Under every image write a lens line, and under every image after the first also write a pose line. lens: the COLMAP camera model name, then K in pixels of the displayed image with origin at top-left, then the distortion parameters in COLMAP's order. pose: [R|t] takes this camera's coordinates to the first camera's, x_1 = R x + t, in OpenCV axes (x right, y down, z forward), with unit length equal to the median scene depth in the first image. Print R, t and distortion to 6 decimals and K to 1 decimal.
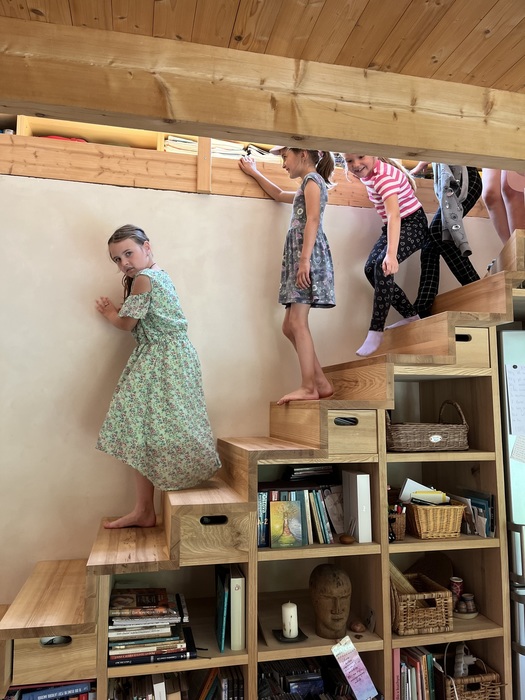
lens RADIAL K [[528.2, 0, 262.5], [0, 528.2, 350.0], [0, 0, 1]] dist [0.000241, -0.005902]
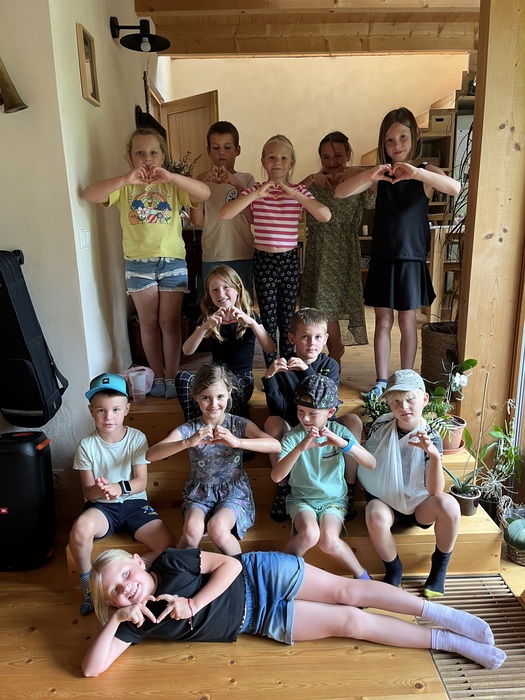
lens RADIAL K [[538.8, 0, 259.0], [0, 538.8, 355.1], [0, 0, 1]] dist [-0.000776, -0.008225]
pose [[0.981330, 0.026526, -0.190492, 0.080495], [0.042910, 0.935281, 0.351296, 0.121085], [0.187482, -0.352911, 0.916681, -2.632023]]
